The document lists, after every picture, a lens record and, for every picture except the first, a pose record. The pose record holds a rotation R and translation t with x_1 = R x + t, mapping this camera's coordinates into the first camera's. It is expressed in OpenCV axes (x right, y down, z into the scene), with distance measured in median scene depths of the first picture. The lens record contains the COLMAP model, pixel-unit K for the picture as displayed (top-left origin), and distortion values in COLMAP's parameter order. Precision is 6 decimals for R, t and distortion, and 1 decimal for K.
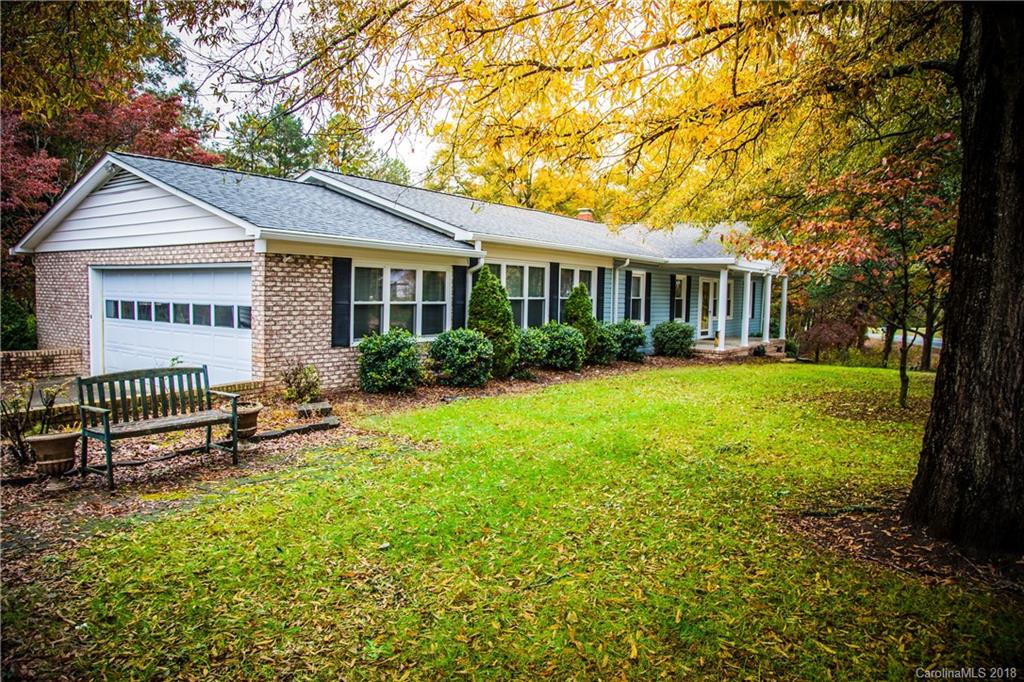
lens RADIAL K [[692.9, 0, 515.9], [0, 692.9, 339.5], [0, 0, 1]] dist [0.003677, -0.000781]
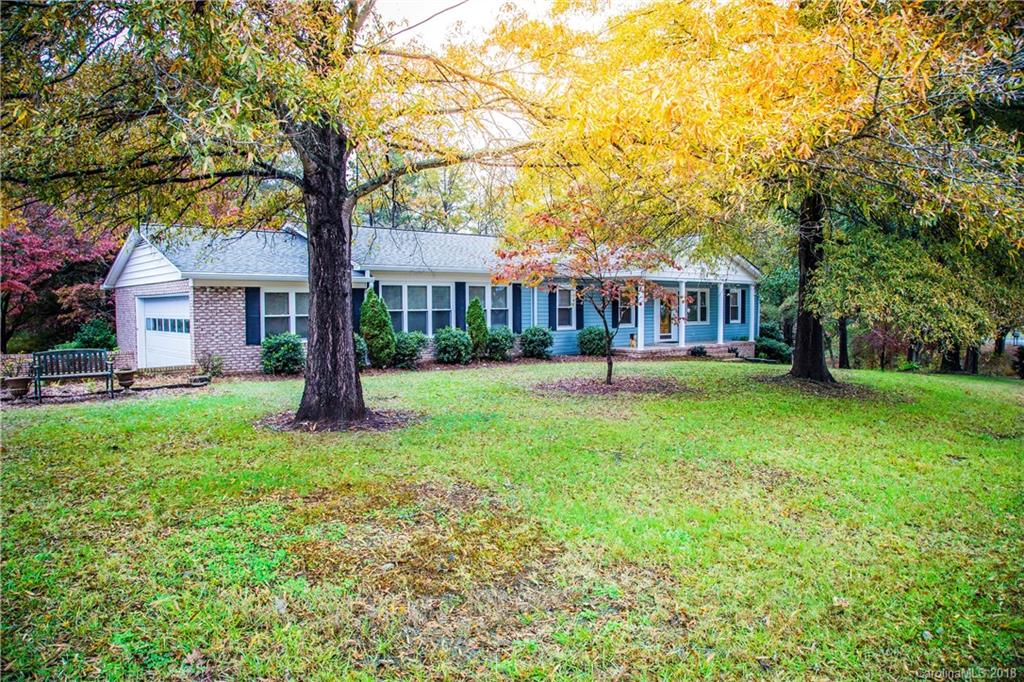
lens RADIAL K [[692.9, 0, 507.2], [0, 692.9, 342.3], [0, 0, 1]] dist [0.003677, -0.000781]
pose [[0.973228, -0.013973, -0.229416, 0.547066], [0.010790, 0.999827, -0.015123, 0.029337], [0.229587, 0.012243, 0.973211, -0.313098]]
